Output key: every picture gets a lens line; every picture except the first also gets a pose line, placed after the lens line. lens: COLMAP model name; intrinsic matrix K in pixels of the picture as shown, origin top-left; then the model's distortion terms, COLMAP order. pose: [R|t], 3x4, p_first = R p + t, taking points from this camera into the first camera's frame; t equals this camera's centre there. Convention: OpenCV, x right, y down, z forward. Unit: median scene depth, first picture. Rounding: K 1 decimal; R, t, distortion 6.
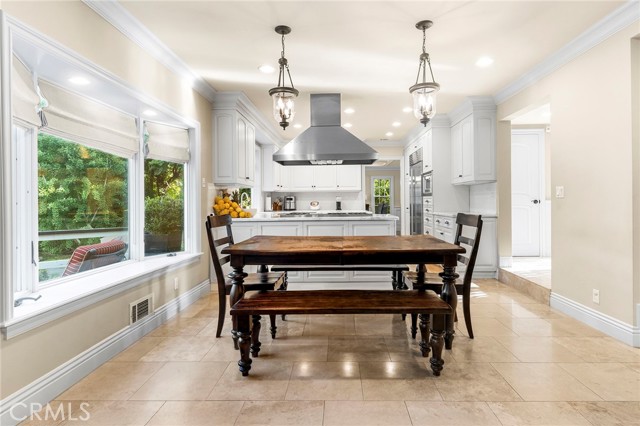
lens RADIAL K [[330.2, 0, 307.1], [0, 330.2, 199.2], [0, 0, 1]] dist [0.004389, -0.000280]
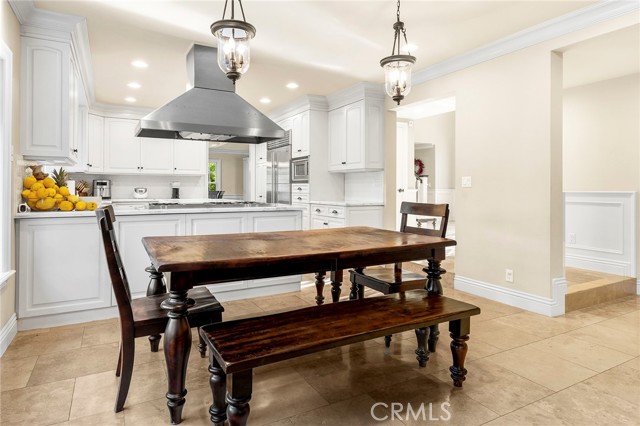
lens RADIAL K [[368.4, 0, 296.2], [0, 368.4, 186.4], [0, 0, 1]] dist [0.006919, 0.000291]
pose [[0.859205, 0.016129, 0.511377, -0.203967], [-0.016120, 0.999860, -0.004453, 0.004247], [-0.511377, -0.004417, 0.859345, 0.155272]]
